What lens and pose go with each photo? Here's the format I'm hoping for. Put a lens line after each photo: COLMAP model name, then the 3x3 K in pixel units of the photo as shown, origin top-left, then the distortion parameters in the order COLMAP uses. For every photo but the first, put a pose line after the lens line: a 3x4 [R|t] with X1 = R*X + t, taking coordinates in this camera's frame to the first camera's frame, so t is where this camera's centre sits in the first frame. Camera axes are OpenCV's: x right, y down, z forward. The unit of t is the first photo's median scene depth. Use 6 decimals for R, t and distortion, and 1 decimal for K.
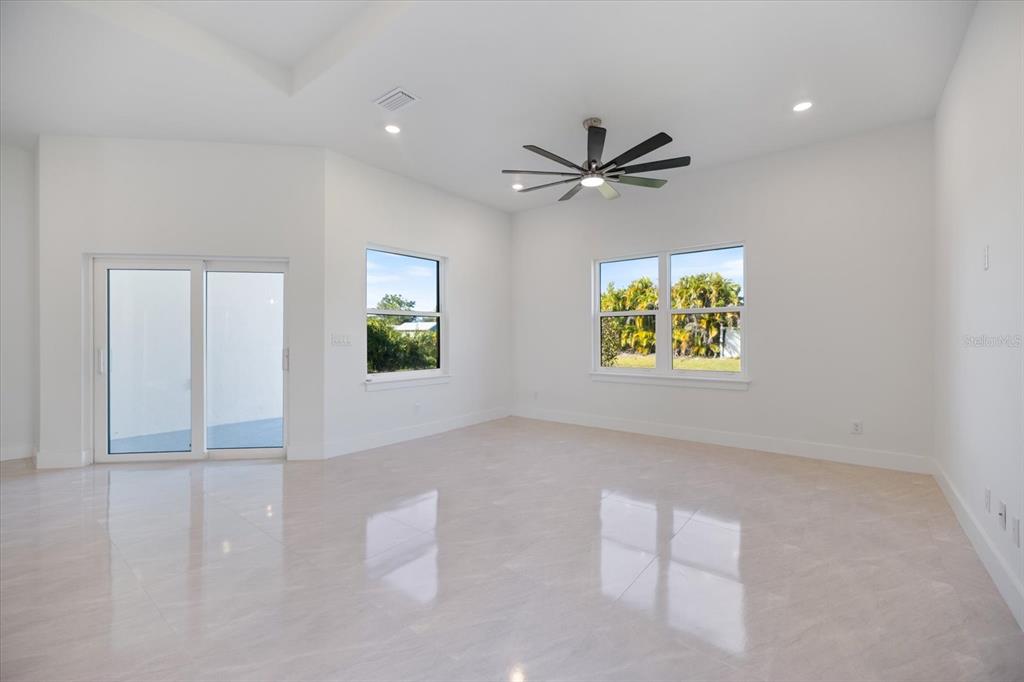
lens RADIAL K [[435.9, 0, 519.3], [0, 435.9, 333.2], [0, 0, 1]] dist [0.009891, 0.000195]
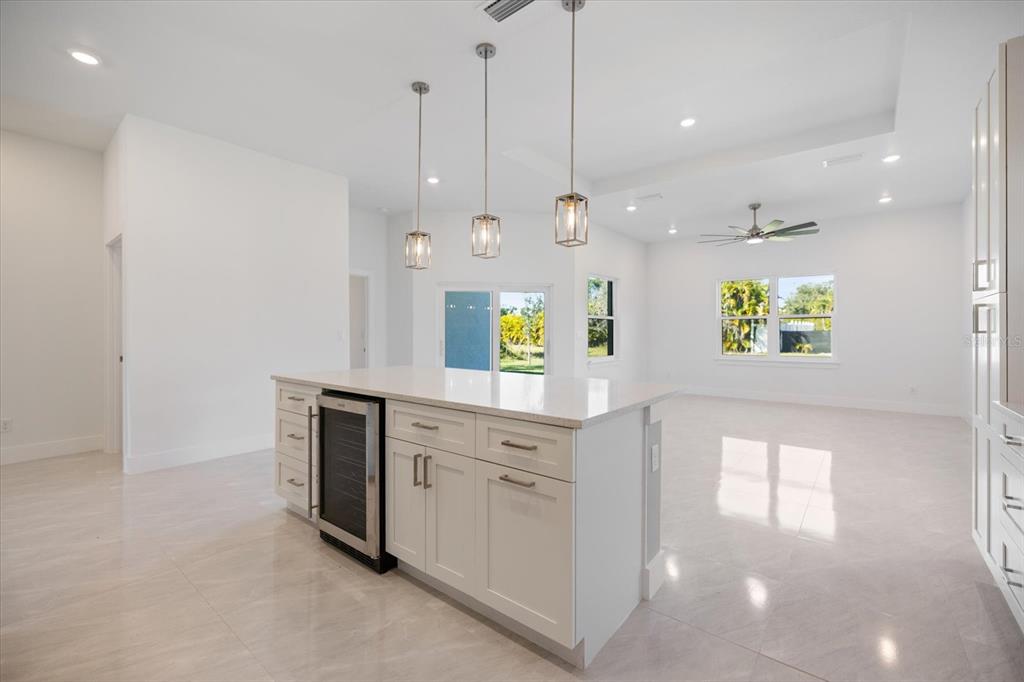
lens RADIAL K [[440.0, 0, 509.2], [0, 440.0, 340.8], [0, 0, 1]] dist [0.002895, 0.000239]
pose [[0.999635, -0.003699, -0.026775, -0.110545], [0.004310, 0.999730, 0.022818, -0.000337], [0.026683, -0.022925, 0.999381, -0.107145]]
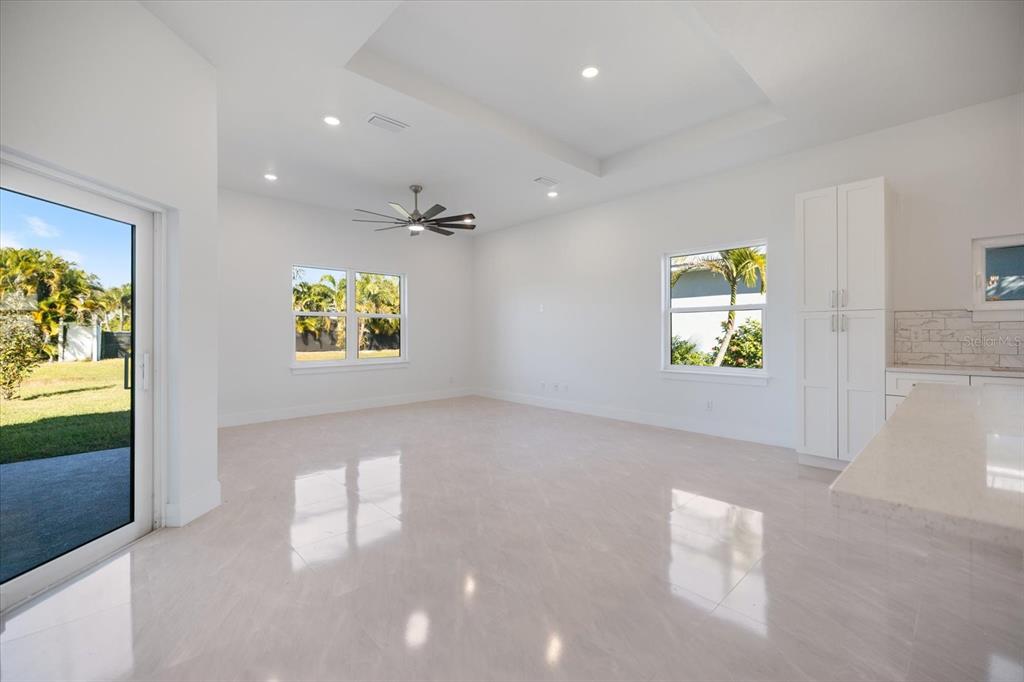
lens RADIAL K [[434.8, 0, 512.9], [0, 434.8, 328.1], [0, 0, 1]] dist [0.009474, -0.000198]
pose [[0.166899, 0.012487, 0.985895, -0.181351], [-0.005967, 0.999914, -0.011655, 0.000674], [-0.985956, -0.003938, 0.166960, 0.067755]]
